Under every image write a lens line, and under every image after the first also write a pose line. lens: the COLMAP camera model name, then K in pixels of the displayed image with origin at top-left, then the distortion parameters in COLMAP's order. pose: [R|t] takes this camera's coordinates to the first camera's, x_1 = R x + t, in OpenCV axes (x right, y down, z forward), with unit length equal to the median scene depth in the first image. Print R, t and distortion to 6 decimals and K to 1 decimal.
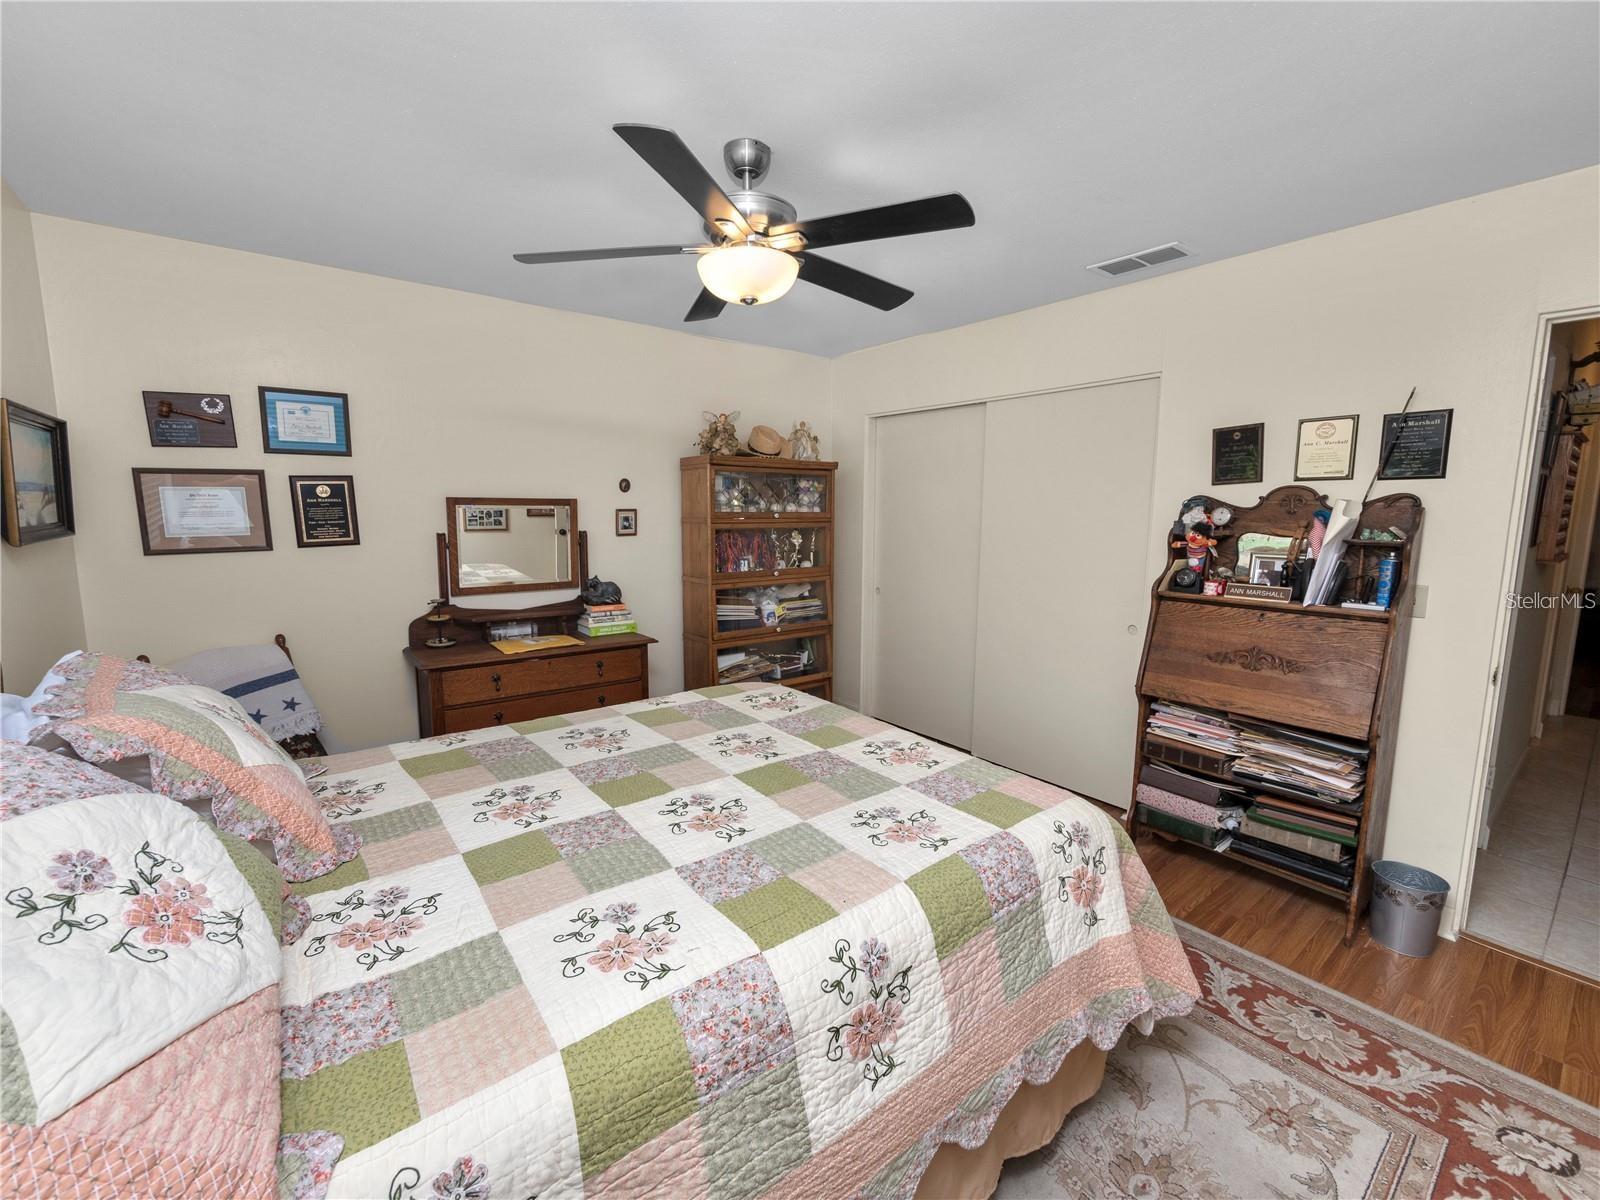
lens RADIAL K [[672.3, 0, 794.6], [0, 672.3, 601.0], [0, 0, 1]] dist [-0.004954, 0.000562]
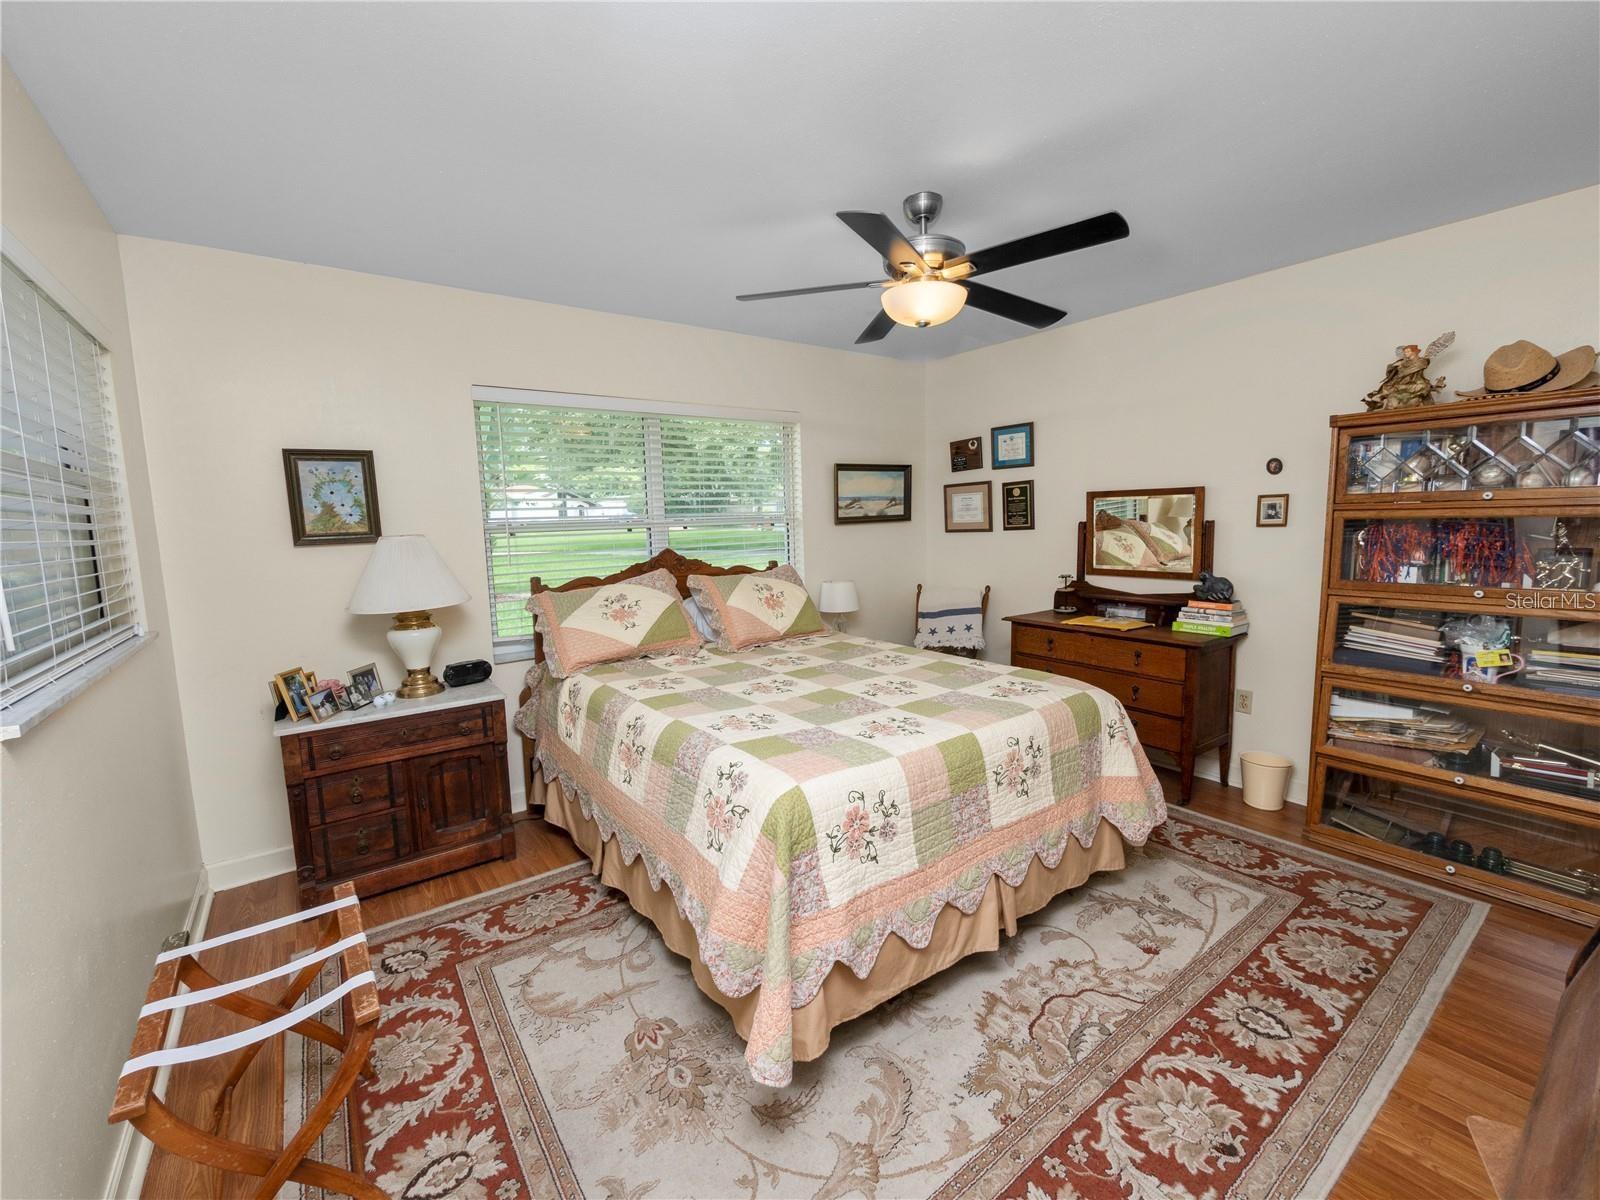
lens RADIAL K [[672.3, 0, 793.8], [0, 672.3, 601.8], [0, 0, 1]] dist [-0.004954, 0.000562]
pose [[-0.027843, 0.119931, -0.992392, 0.801615], [-0.111364, 0.986224, 0.122310, -0.053548], [0.993390, 0.113922, -0.014104, 0.569110]]
